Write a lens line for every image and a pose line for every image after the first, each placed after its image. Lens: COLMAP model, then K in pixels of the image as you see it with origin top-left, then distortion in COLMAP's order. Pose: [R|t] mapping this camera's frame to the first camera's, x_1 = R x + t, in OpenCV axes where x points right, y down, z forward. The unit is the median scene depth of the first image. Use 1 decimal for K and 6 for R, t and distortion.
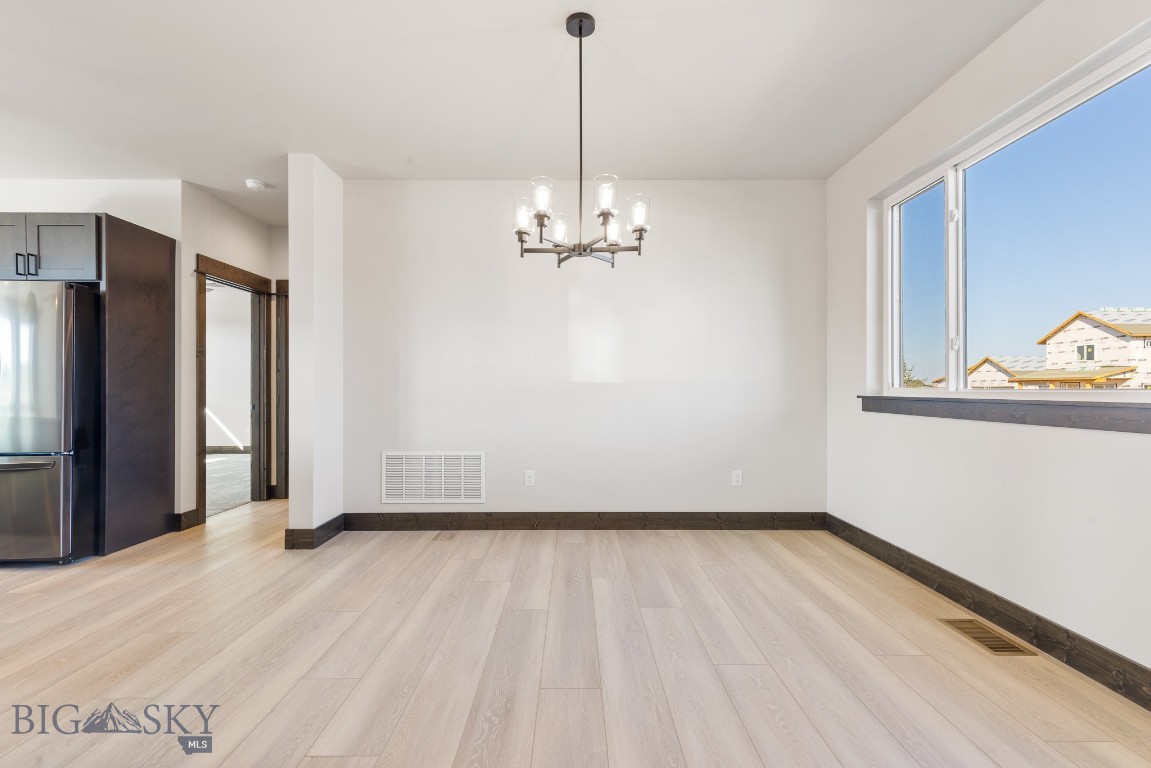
lens RADIAL K [[518.9, 0, 576.1], [0, 518.9, 385.7], [0, 0, 1]] dist [0.008551, 0.000218]
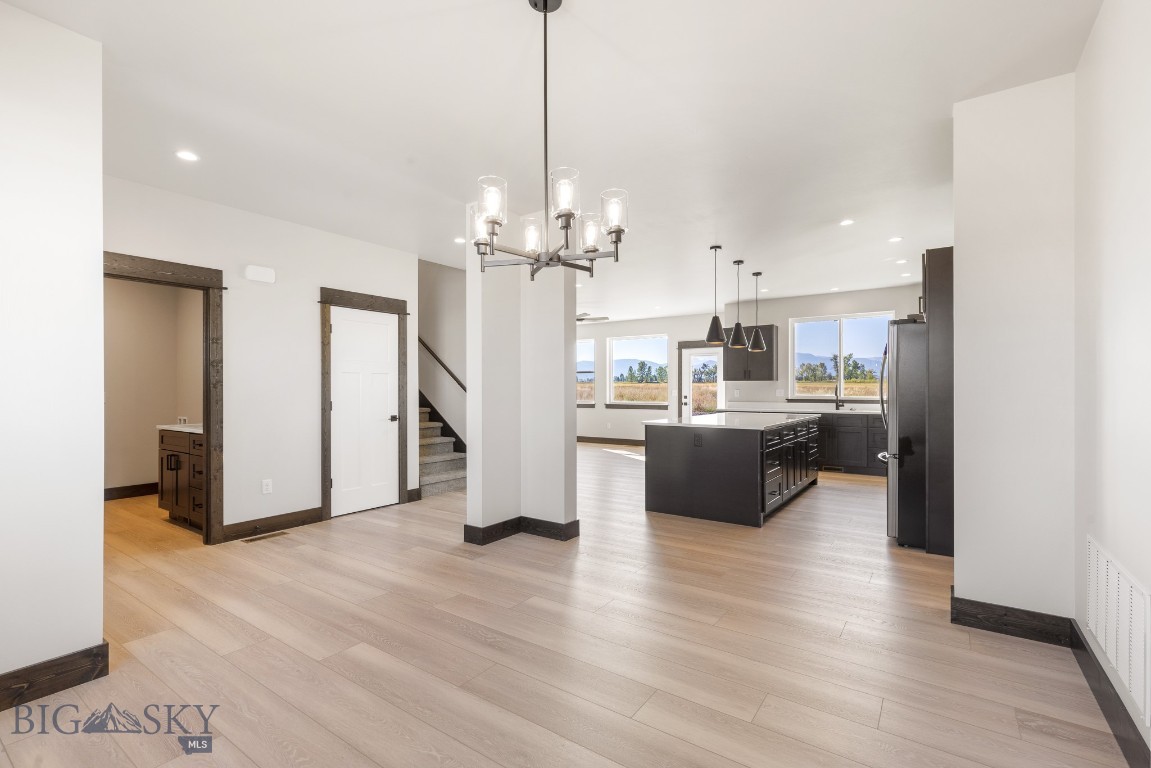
lens RADIAL K [[518.9, 0, 575.8], [0, 518.9, 386.9], [0, 0, 1]] dist [0.008551, 0.000218]
pose [[-0.576120, -0.001150, -0.817364, 0.452356], [0.005756, 0.999969, -0.005464, -0.032215], [0.817345, -0.007853, -0.576095, 1.021750]]
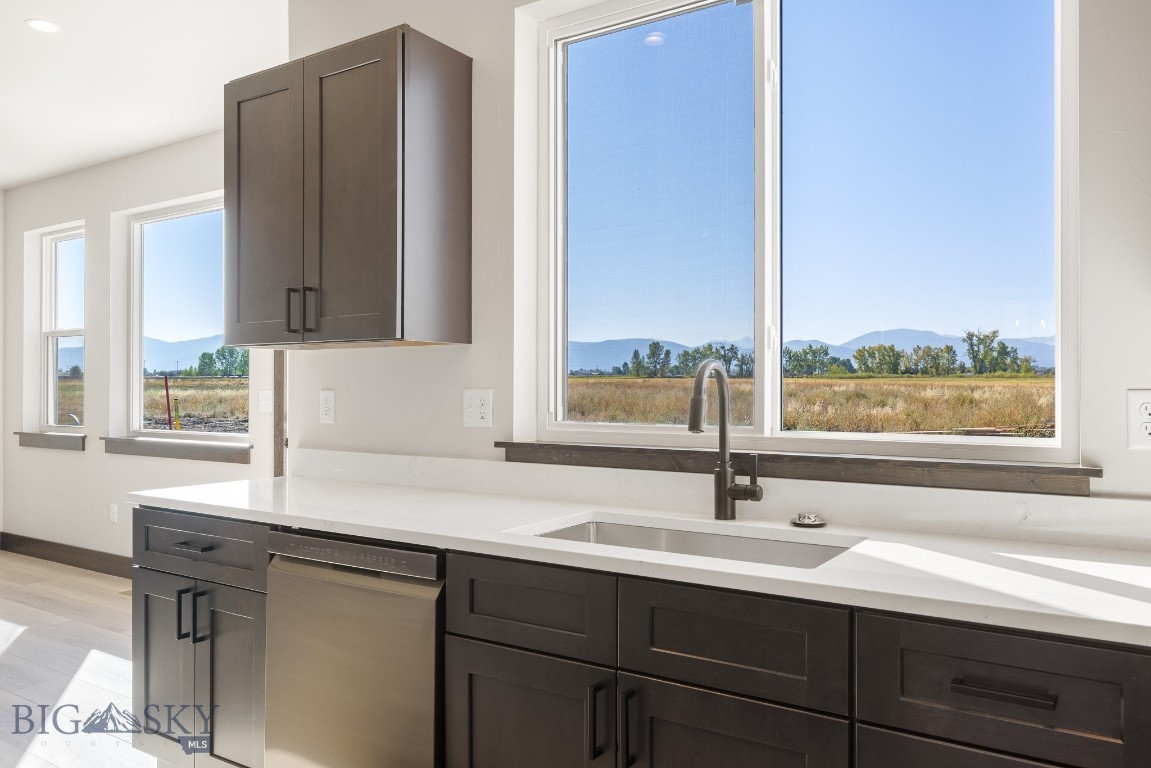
lens RADIAL K [[847.3, 0, 577.3], [0, 847.3, 385.8], [0, 0, 1]] dist [-0.000092, 0.008476]
pose [[-0.553718, -0.000643, -0.832704, -1.541434], [0.003889, 0.999987, -0.003358, -0.028703], [0.832695, -0.005097, -0.553708, 0.887404]]
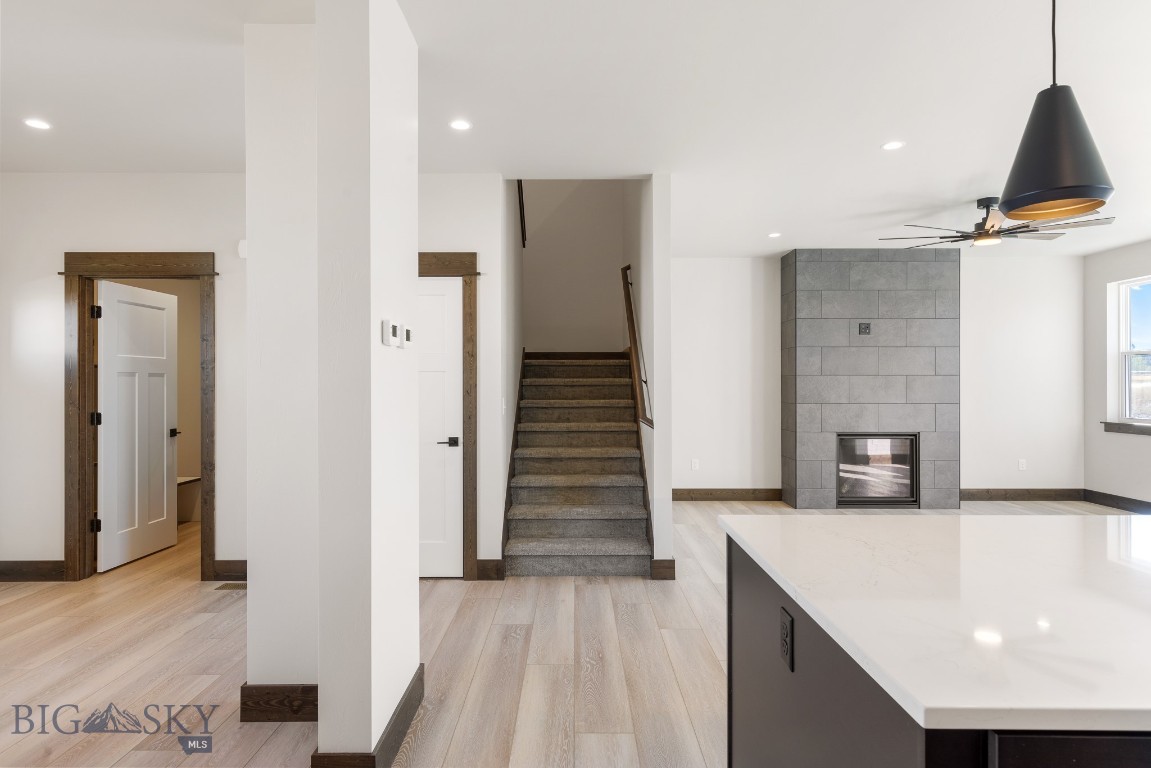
lens RADIAL K [[643.1, 0, 573.9], [0, 643.1, 381.9], [0, 0, 1]] dist [0.005734, 0.000826]
pose [[-0.999996, 0.002310, 0.001735, -0.758009], [0.002299, 0.999977, -0.006315, -0.055179], [-0.001749, -0.006311, -0.999979, 0.894054]]
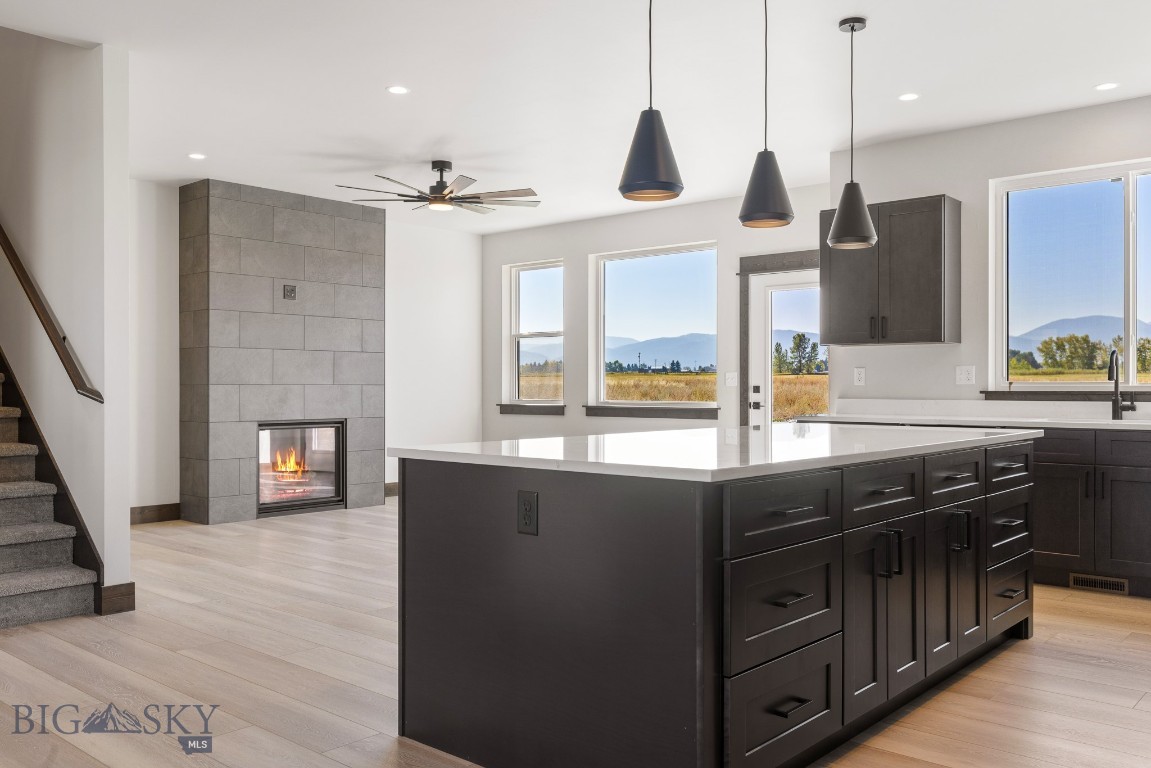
lens RADIAL K [[949.8, 0, 580.6], [0, 949.8, 386.0], [0, 0, 1]] dist [0.004229, 0.011686]
pose [[-0.657470, 0.001191, -0.753480, -0.357204], [0.003485, 0.999993, -0.001460, 0.008221], [0.753473, -0.003586, -0.657470, 1.002811]]
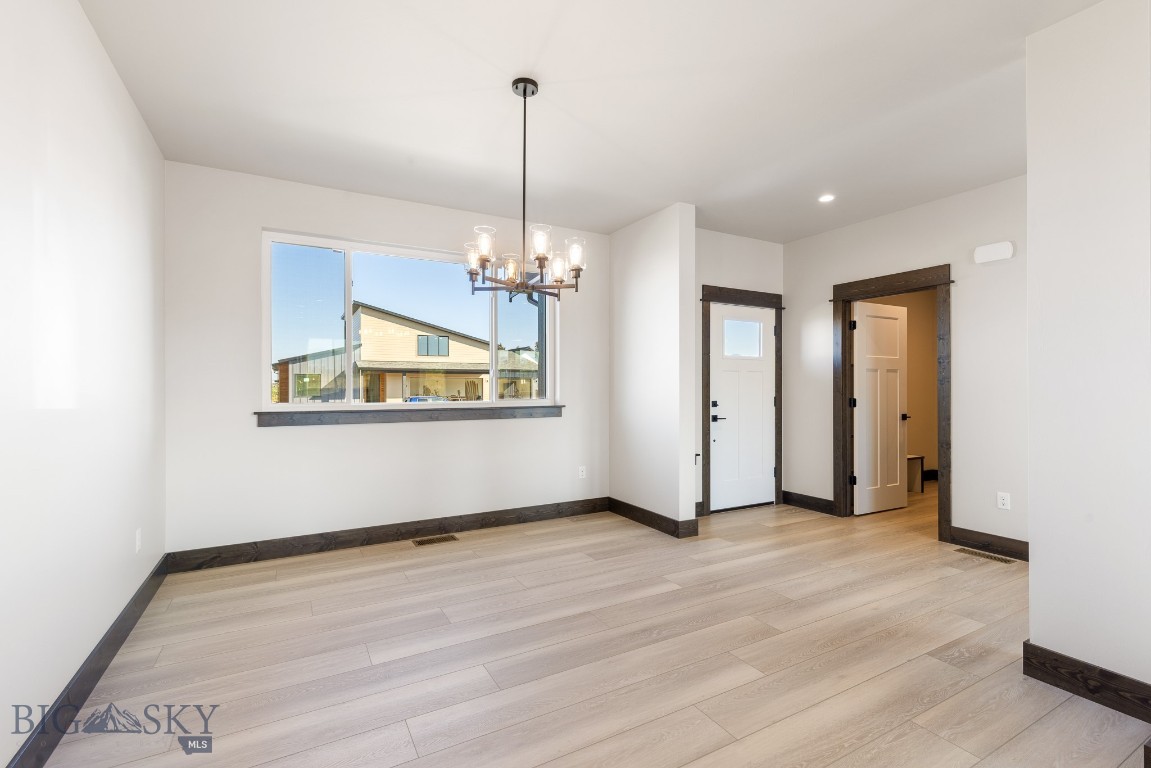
lens RADIAL K [[518.9, 0, 581.1], [0, 518.9, 383.4], [0, 0, 1]] dist [0.008551, 0.000218]
pose [[-0.494335, 0.005208, 0.869256, -0.676029], [-0.003514, 0.999962, -0.007990, -0.030808], [-0.869264, -0.007004, -0.494298, 0.964142]]
